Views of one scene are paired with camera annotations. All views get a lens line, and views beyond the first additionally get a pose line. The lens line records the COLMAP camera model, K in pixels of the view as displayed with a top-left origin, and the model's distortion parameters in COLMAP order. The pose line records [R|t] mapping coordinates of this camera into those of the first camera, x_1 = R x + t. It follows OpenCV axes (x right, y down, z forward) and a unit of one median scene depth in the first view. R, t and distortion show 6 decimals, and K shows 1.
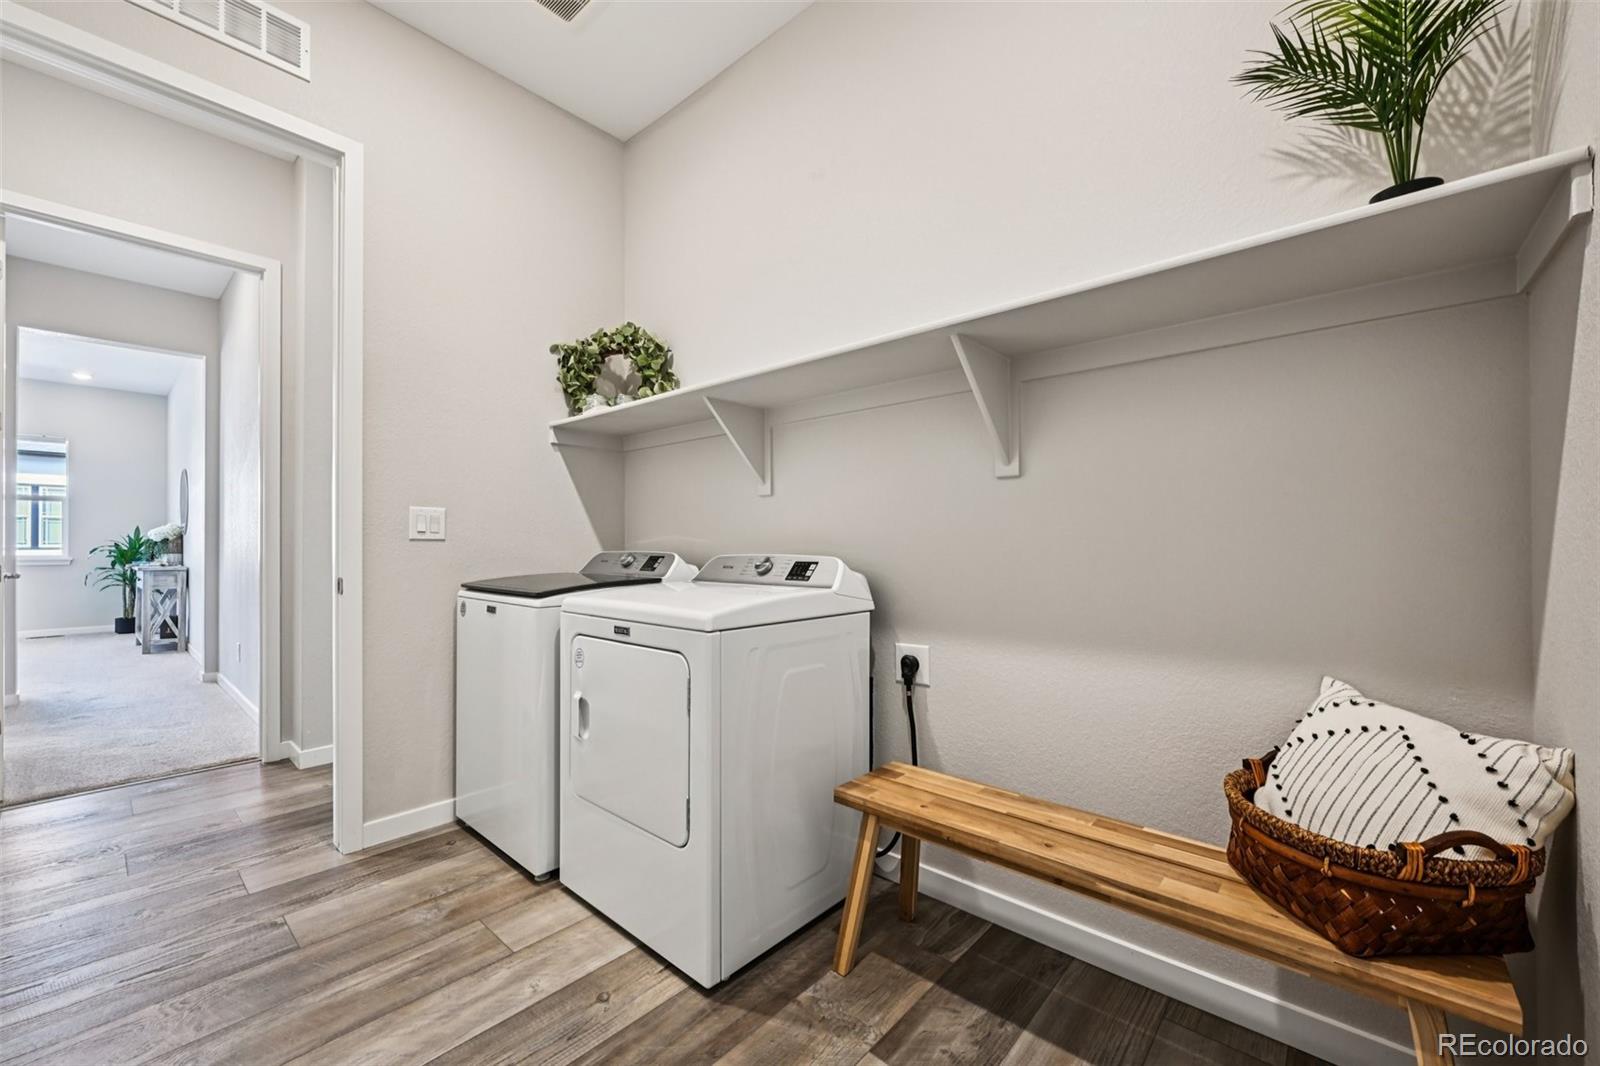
lens RADIAL K [[637.3, 0, 807.8], [0, 637.3, 544.6], [0, 0, 1]] dist [-0.000573, -0.000287]
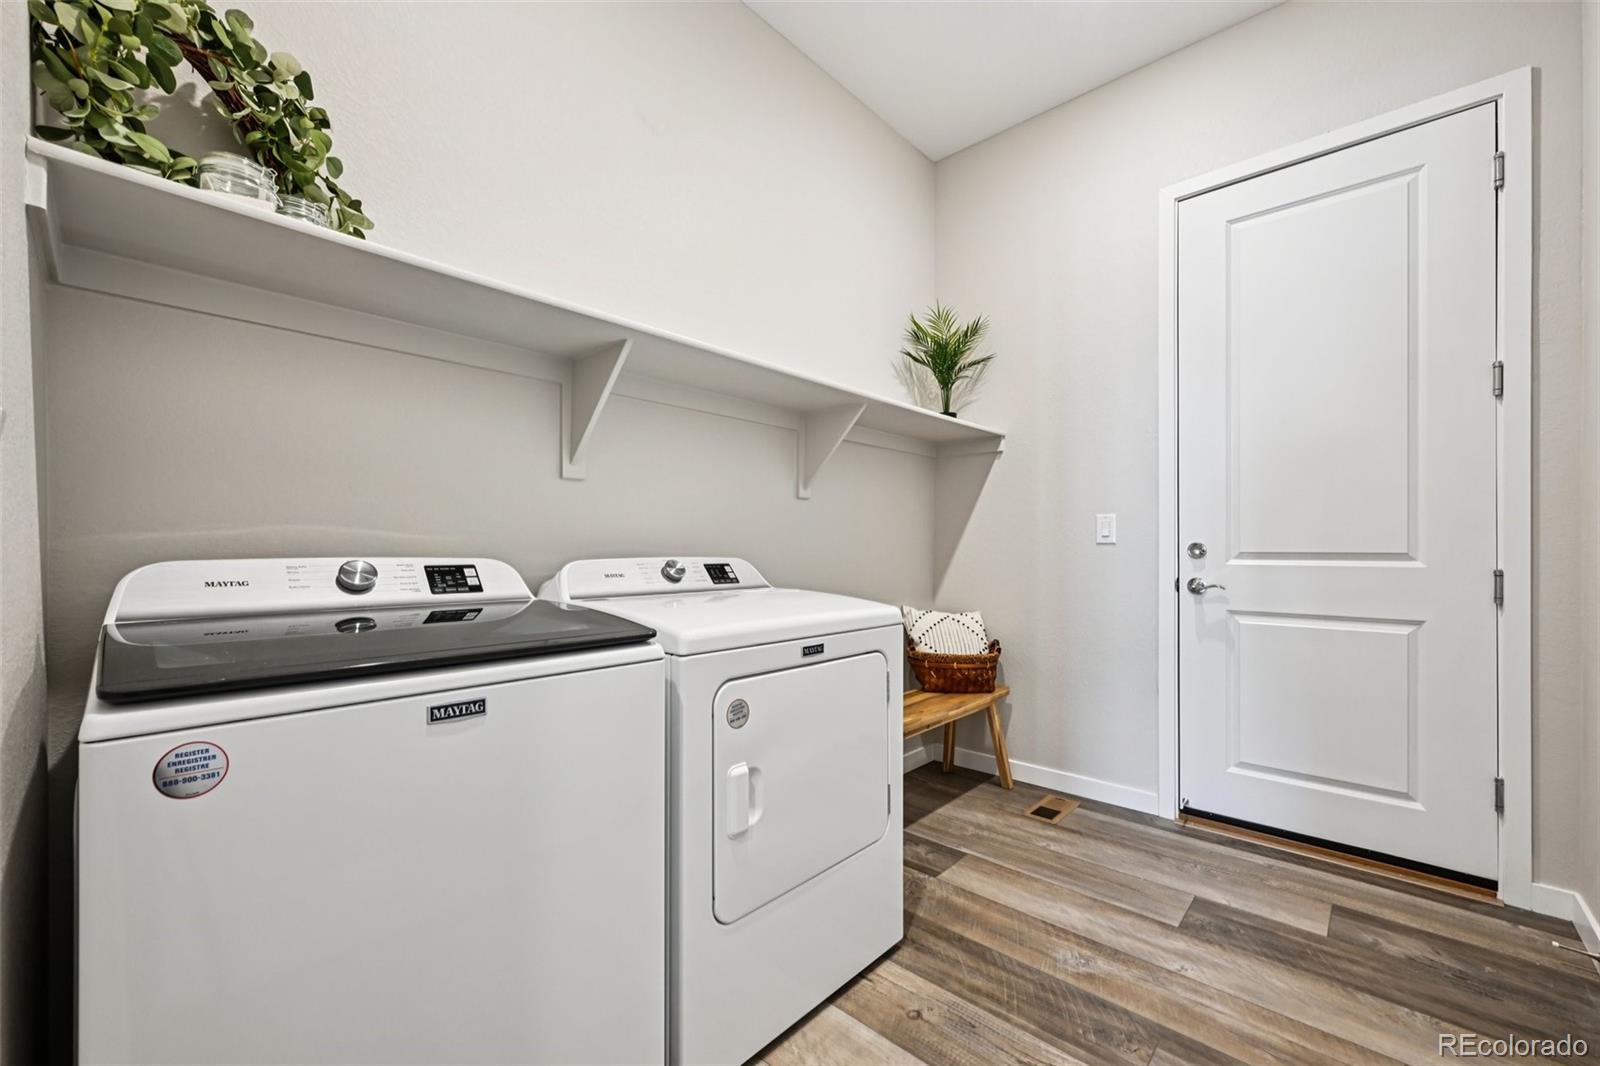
lens RADIAL K [[651.6, 0, 795.6], [0, 651.6, 553.0], [0, 0, 1]] dist [-0.000104, -0.000050]
pose [[0.012161, -0.005229, 0.999912, -1.214430], [-0.005351, 0.999972, 0.005295, 0.006629], [-0.999912, -0.005415, 0.012133, 1.089592]]
